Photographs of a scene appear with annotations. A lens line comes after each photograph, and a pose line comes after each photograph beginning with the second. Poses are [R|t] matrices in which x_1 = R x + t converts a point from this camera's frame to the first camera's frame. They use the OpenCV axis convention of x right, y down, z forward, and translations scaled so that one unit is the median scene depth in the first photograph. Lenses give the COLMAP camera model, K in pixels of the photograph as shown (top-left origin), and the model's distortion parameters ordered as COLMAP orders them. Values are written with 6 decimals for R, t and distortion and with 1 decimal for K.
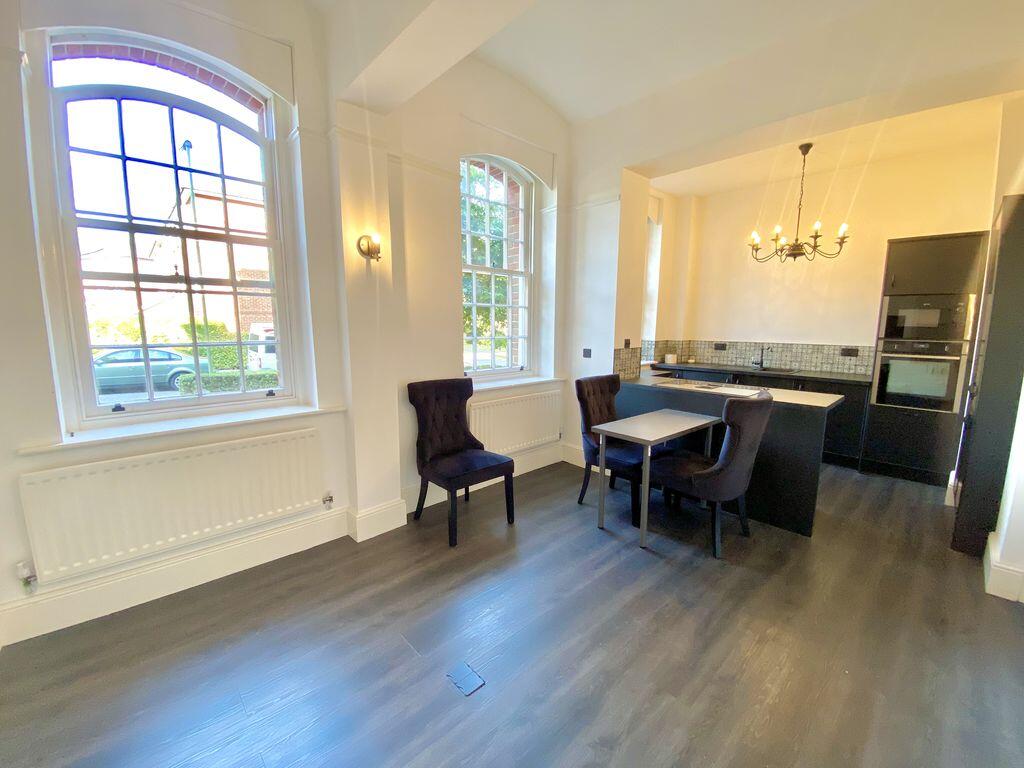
lens RADIAL K [[413.9, 0, 509.7], [0, 413.9, 385.0], [0, 0, 1]] dist [0.014338, -0.016600]
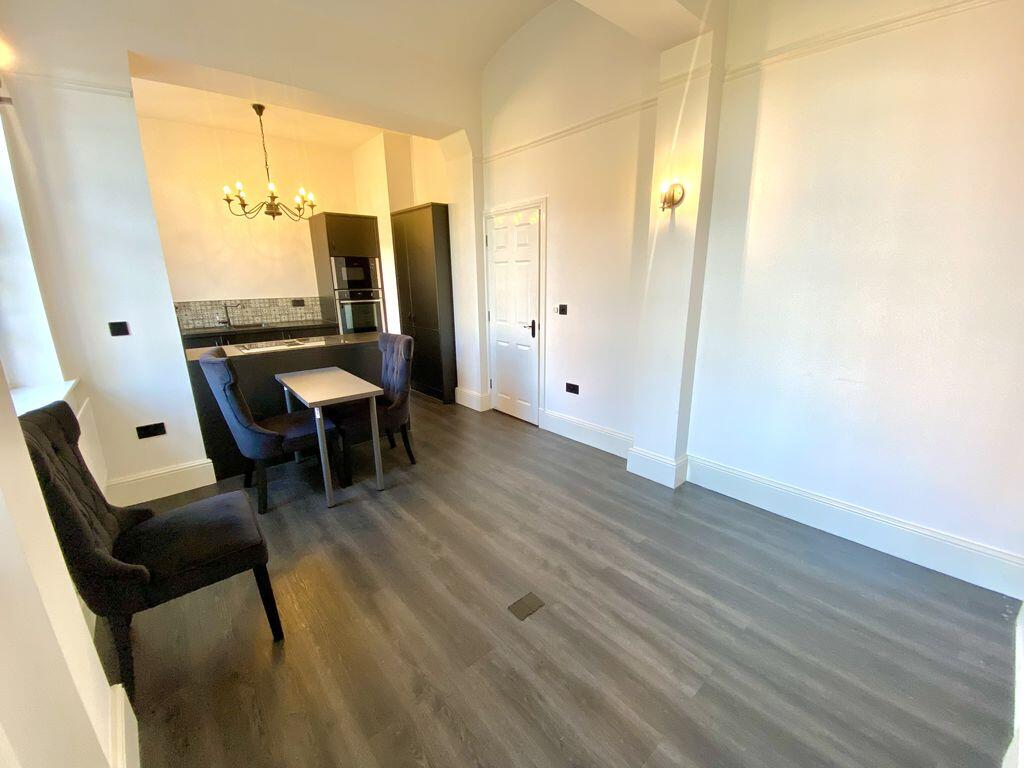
lens RADIAL K [[413.9, 0, 509.7], [0, 413.9, 385.0], [0, 0, 1]] dist [0.014338, -0.016600]
pose [[0.039370, -0.256637, 0.965706, -0.391653], [0.161690, 0.955354, 0.247295, -0.050822], [-0.986056, 0.146409, 0.079108, 0.335315]]
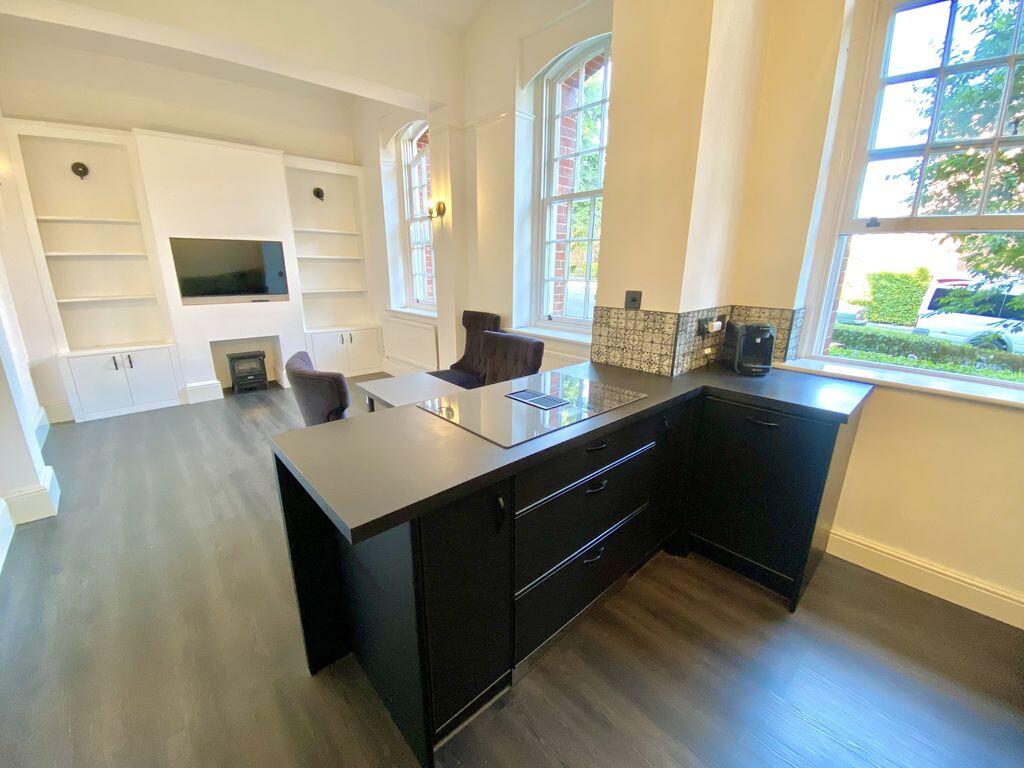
lens RADIAL K [[417.9, 0, 509.6], [0, 417.9, 385.1], [0, 0, 1]] dist [0.015757, -0.017152]
pose [[-0.014624, 0.269928, -0.962769, 0.737974], [-0.155535, 0.950538, 0.268862, -0.104549], [0.987722, 0.153677, 0.028083, 0.765370]]
